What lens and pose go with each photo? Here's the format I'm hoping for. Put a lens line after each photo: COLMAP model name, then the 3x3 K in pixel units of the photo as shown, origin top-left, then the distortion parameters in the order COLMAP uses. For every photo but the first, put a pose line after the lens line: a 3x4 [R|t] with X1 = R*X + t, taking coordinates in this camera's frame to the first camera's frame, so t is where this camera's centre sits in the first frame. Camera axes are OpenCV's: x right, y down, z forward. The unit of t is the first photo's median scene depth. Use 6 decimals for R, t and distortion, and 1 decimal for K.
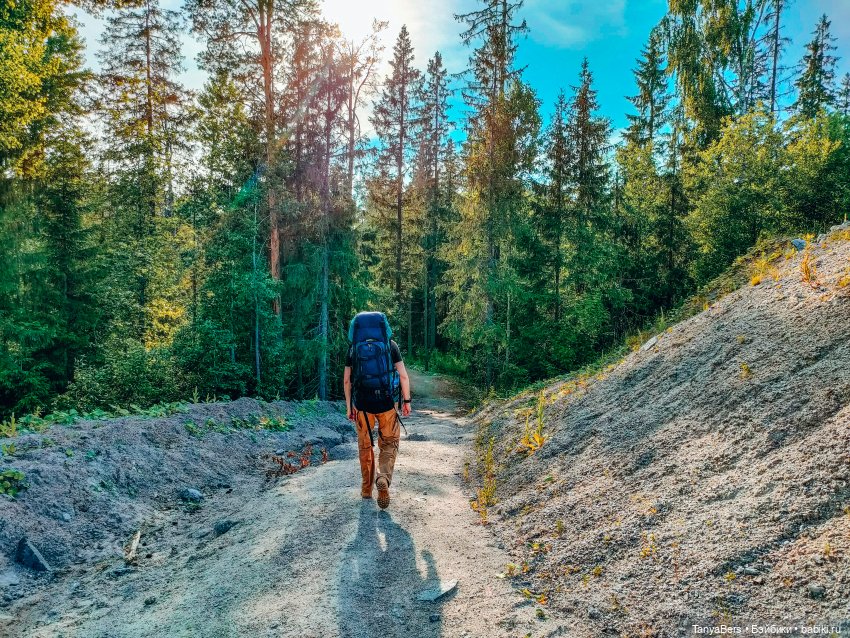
lens RADIAL K [[627.6, 0, 425.0], [0, 627.6, 319.0], [0, 0, 1]] dist [0.087213, -0.070613]
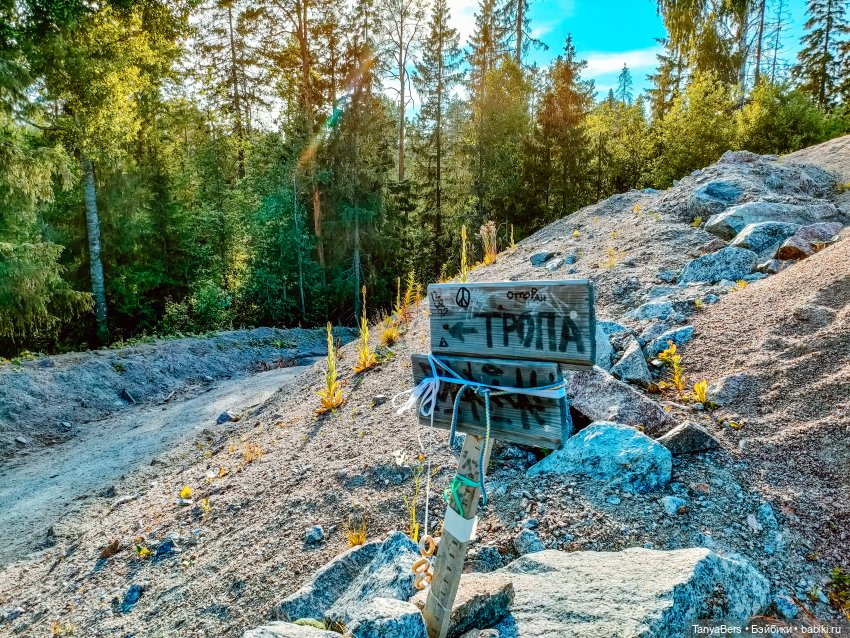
lens RADIAL K [[627.6, 0, 425.0], [0, 627.6, 319.0], [0, 0, 1]] dist [0.087213, -0.070613]
pose [[0.986646, 0.008399, -0.162662, 0.185750], [0.012319, 0.991961, 0.125943, -0.044960], [0.162413, -0.126265, 0.978611, -0.239318]]
